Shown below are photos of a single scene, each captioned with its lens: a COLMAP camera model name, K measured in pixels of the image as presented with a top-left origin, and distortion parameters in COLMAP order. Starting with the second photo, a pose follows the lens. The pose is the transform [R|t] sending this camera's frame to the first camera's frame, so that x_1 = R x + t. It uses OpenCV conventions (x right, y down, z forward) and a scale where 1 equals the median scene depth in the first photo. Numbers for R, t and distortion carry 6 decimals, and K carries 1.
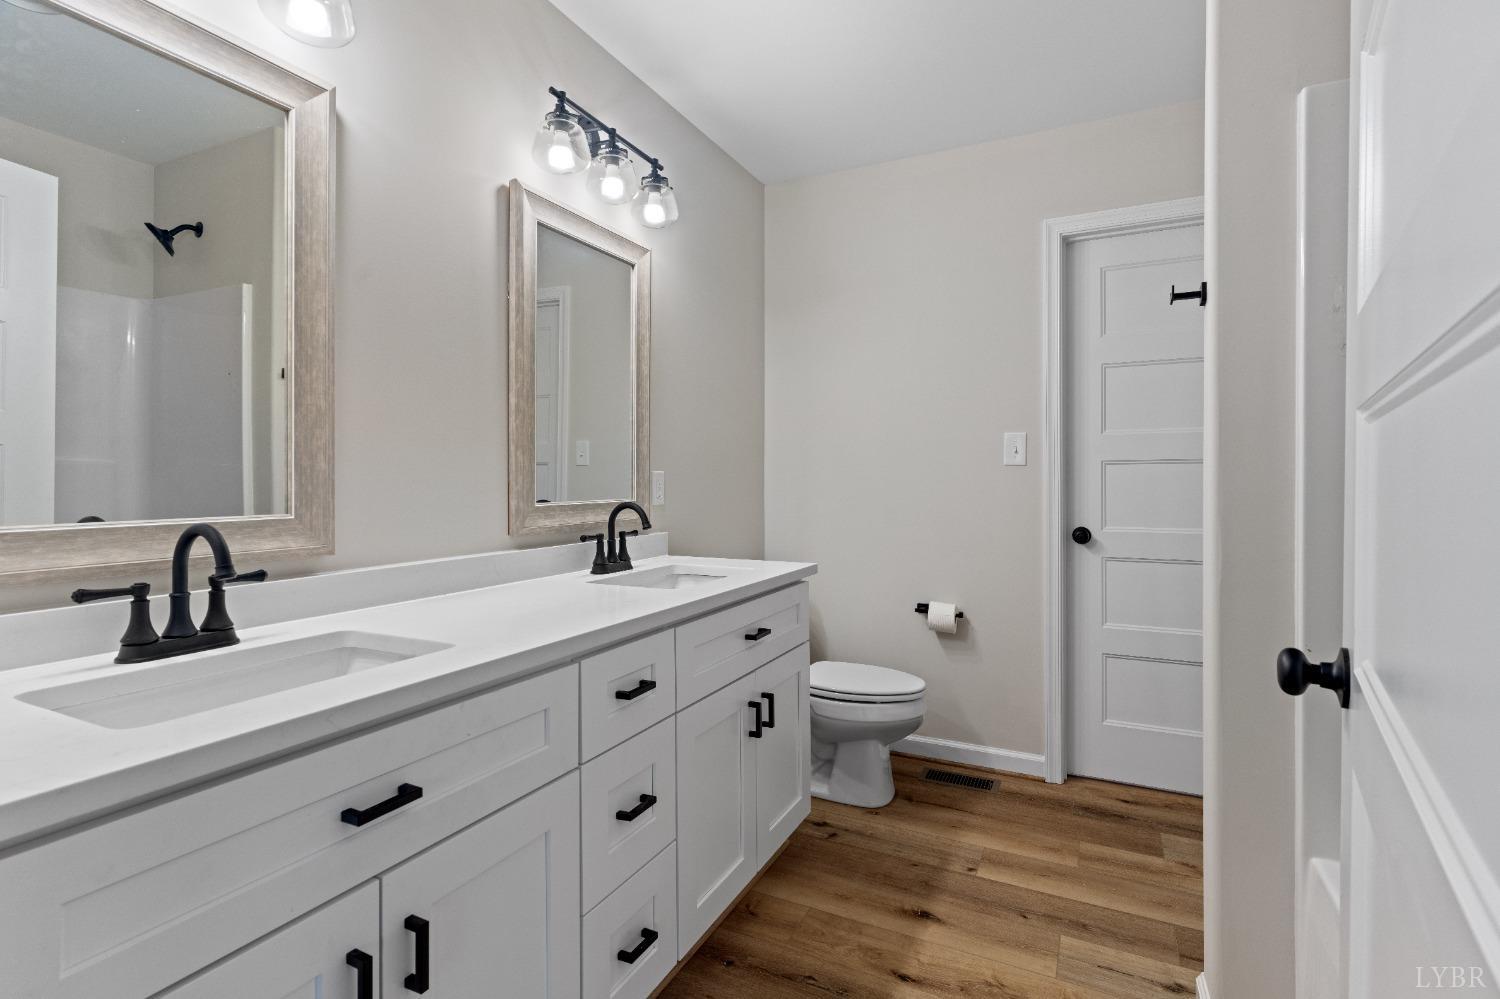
lens RADIAL K [[708.1, 0, 742.1], [0, 708.1, 482.2], [0, 0, 1]] dist [-0.002092, -0.000199]
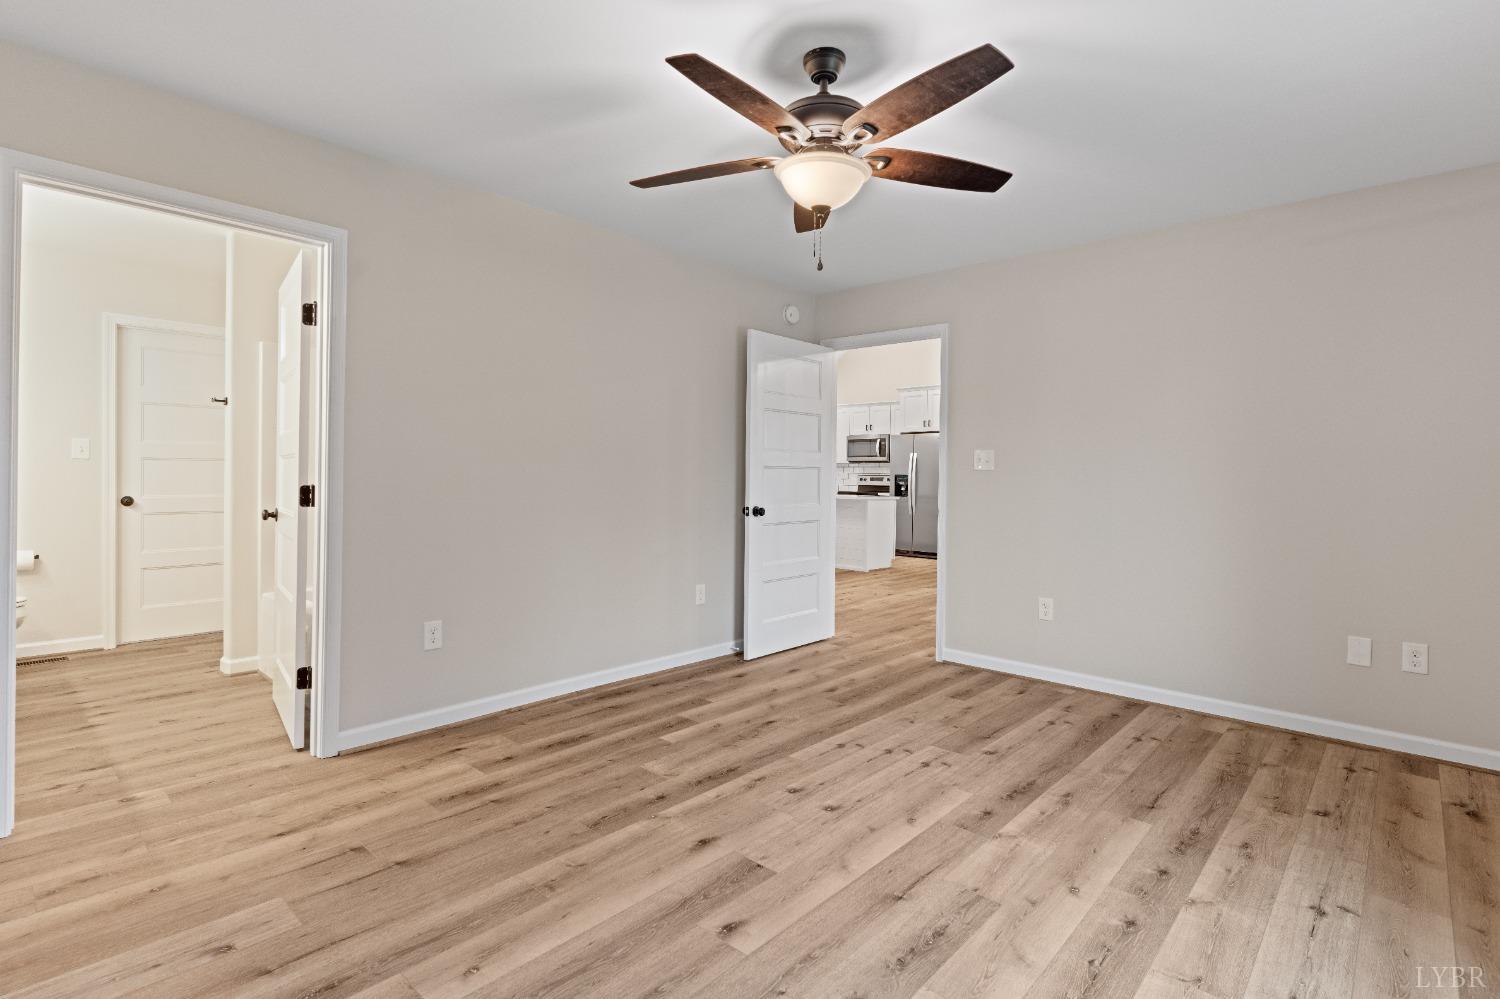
lens RADIAL K [[736.6, 0, 766.2], [0, 736.6, 466.4], [0, 0, 1]] dist [0.001160, 0.000277]
pose [[0.253910, 0.002107, 0.967226, -0.857731], [-0.002302, 0.999996, -0.001574, -0.009234], [-0.967225, -0.001826, 0.253914, -0.950064]]
